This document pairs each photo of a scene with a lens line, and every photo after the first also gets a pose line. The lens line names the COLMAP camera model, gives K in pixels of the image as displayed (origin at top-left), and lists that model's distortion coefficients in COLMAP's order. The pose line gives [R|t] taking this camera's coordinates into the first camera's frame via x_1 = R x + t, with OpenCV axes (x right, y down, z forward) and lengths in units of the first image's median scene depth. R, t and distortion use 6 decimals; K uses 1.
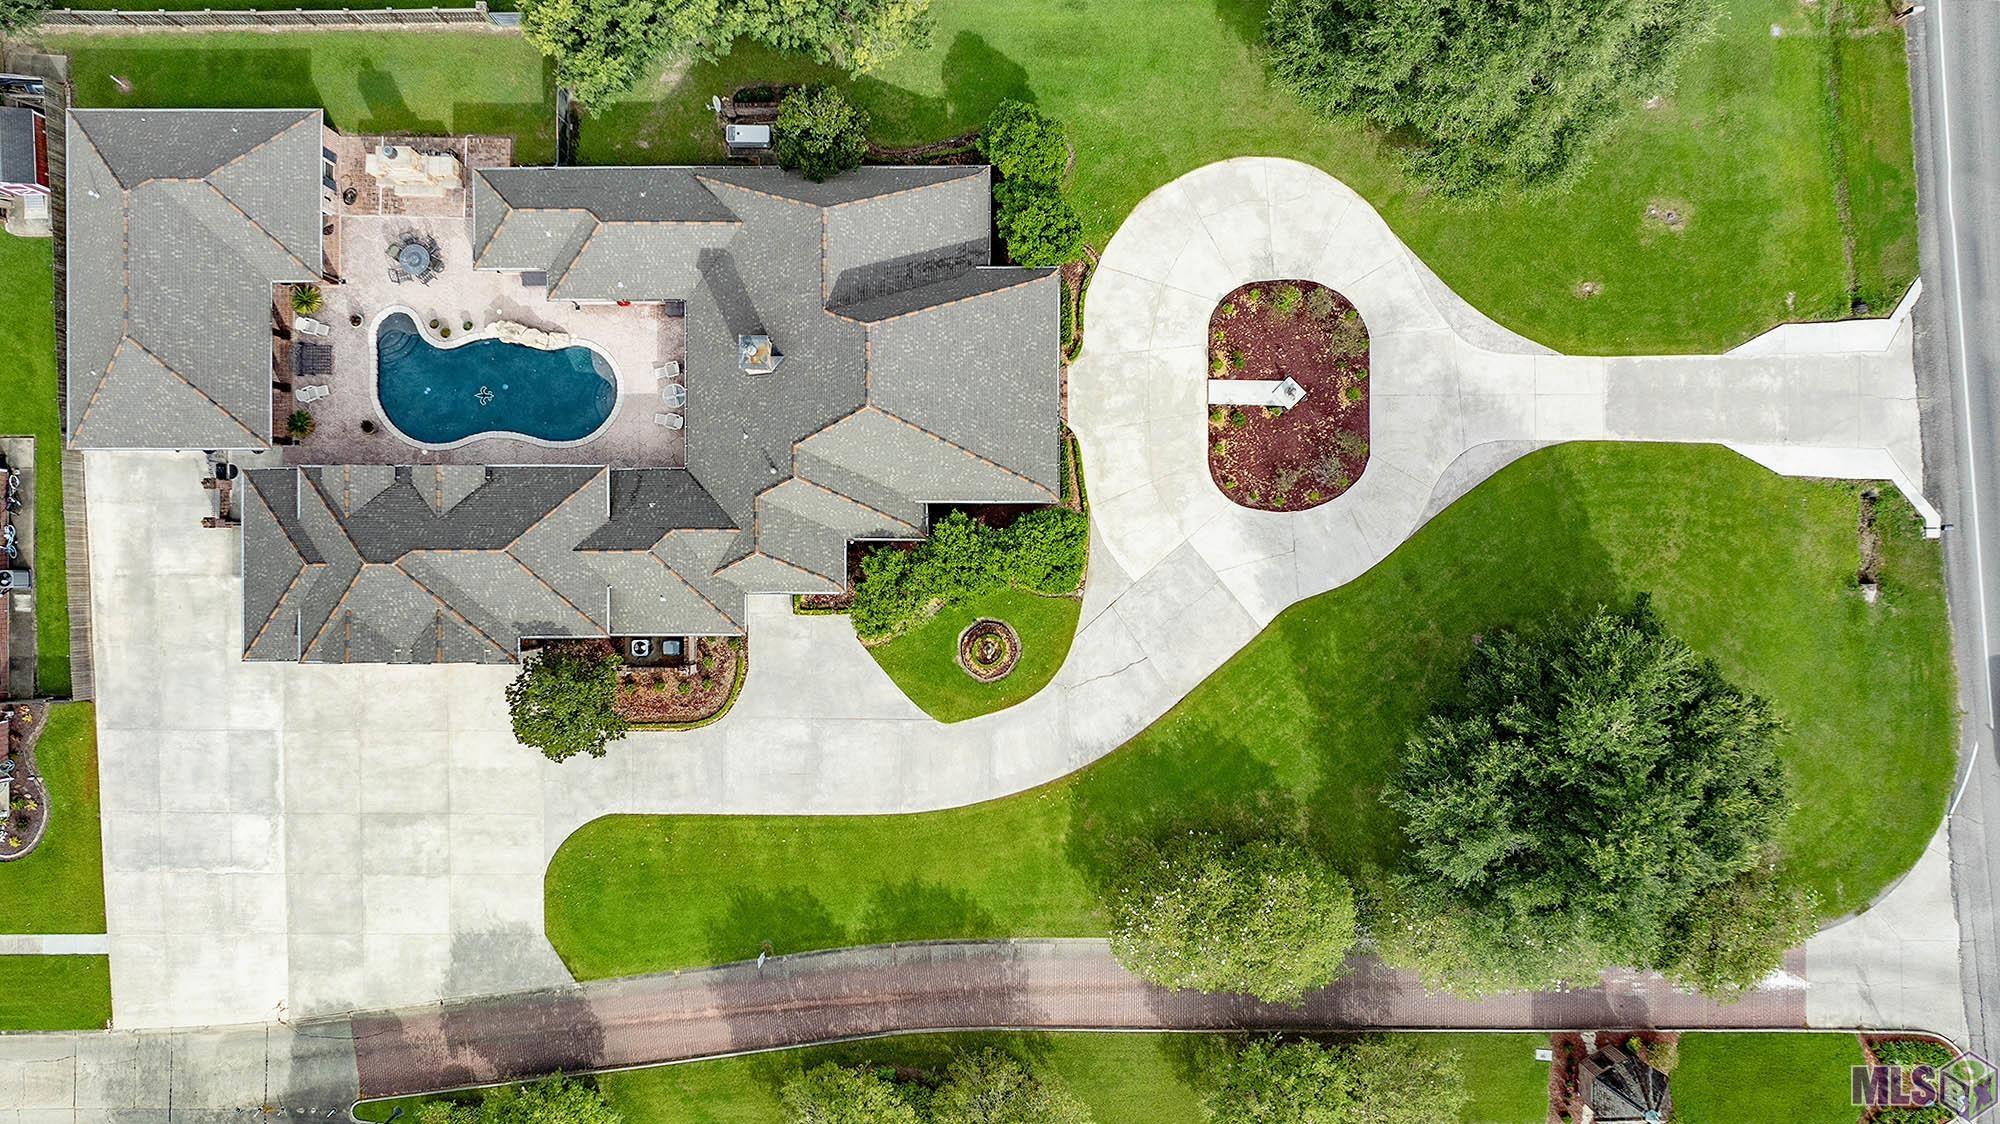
lens RADIAL K [[1416.1, 0, 1000.8], [0, 1416.1, 560.9], [0, 0, 1]] dist [-0.017697, 0.007397]
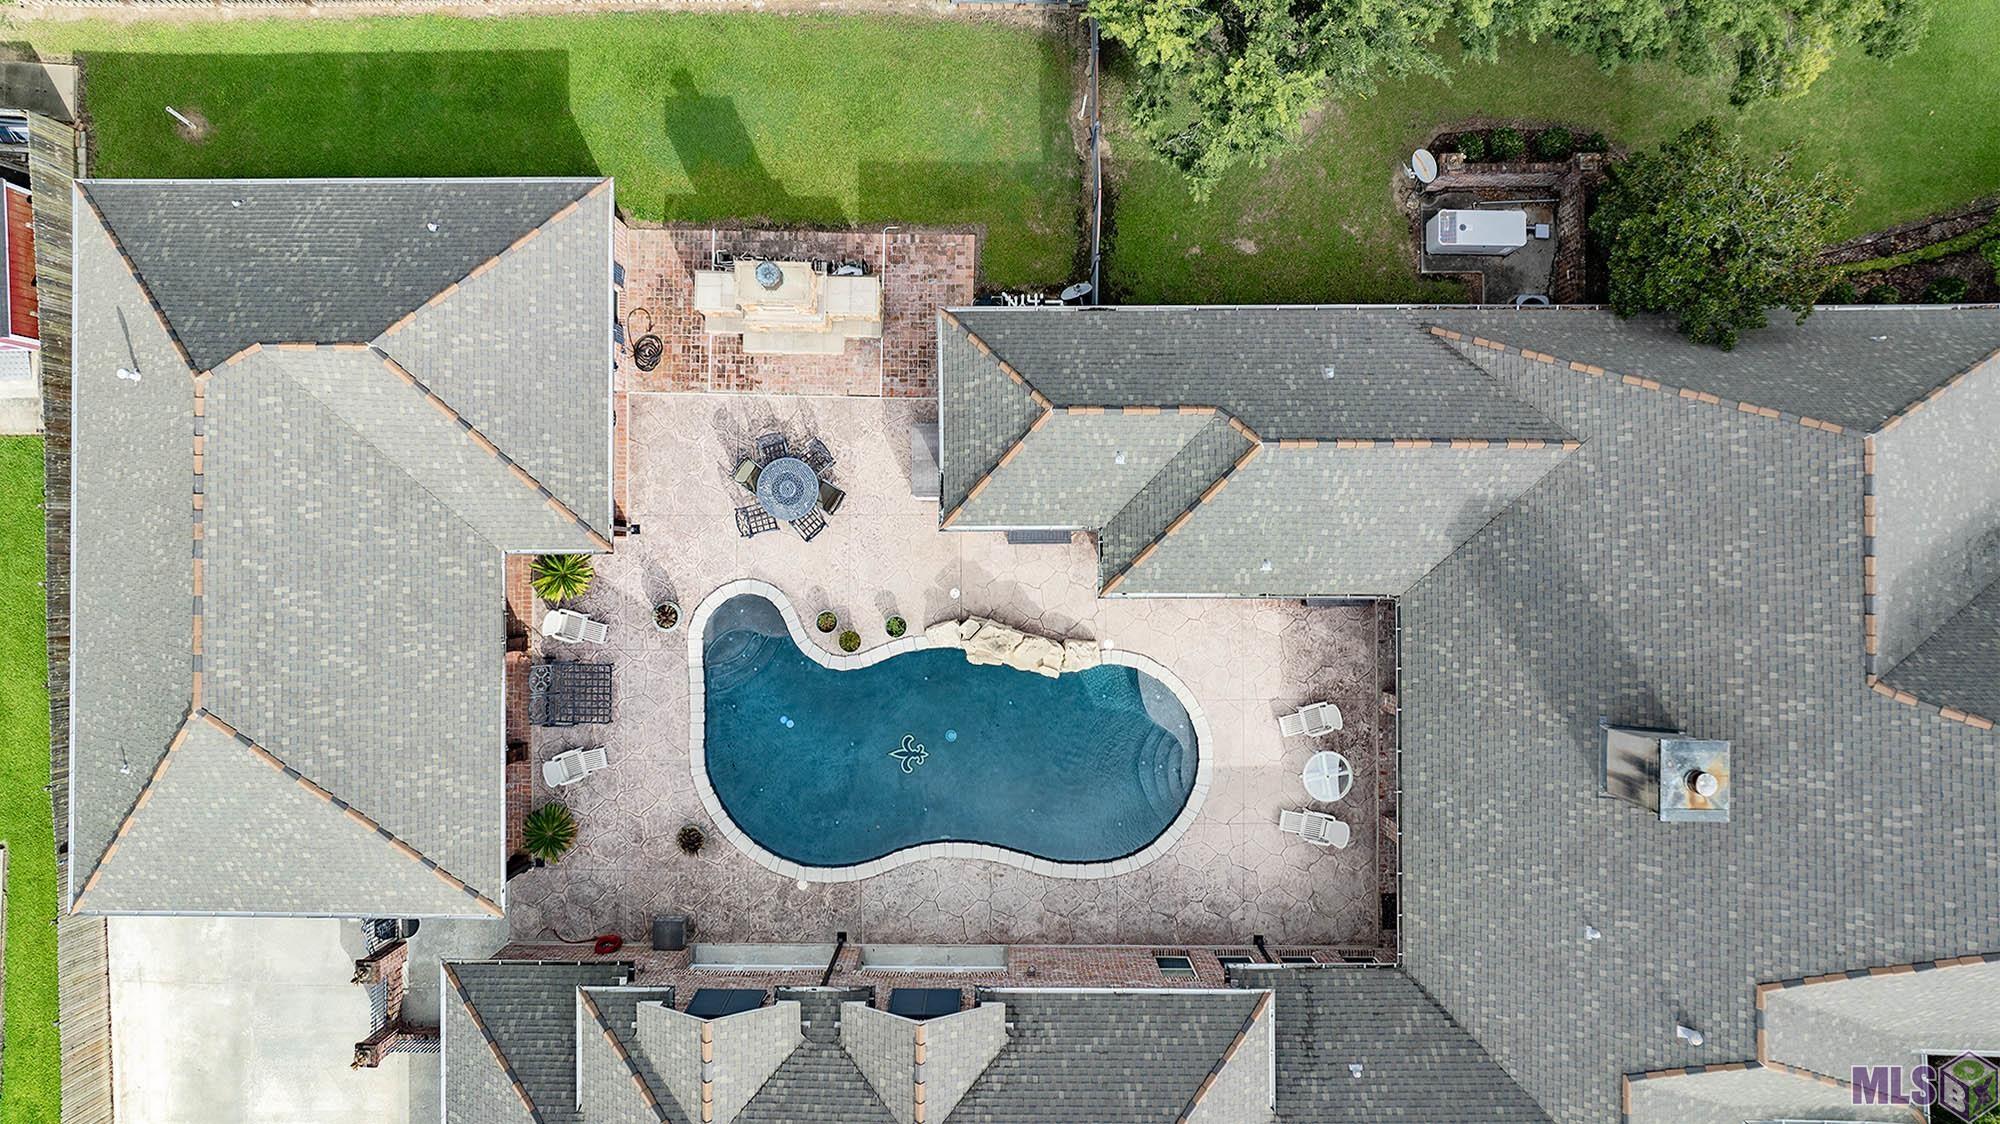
lens RADIAL K [[1416.1, 0, 999.0], [0, 1416.1, 564.1], [0, 0, 1]] dist [-0.017697, 0.007397]
pose [[0.999651, 0.006512, -0.025607, -0.331003], [-0.006559, 0.999977, -0.001762, -0.187660], [0.025595, 0.001929, 0.999671, 0.520969]]
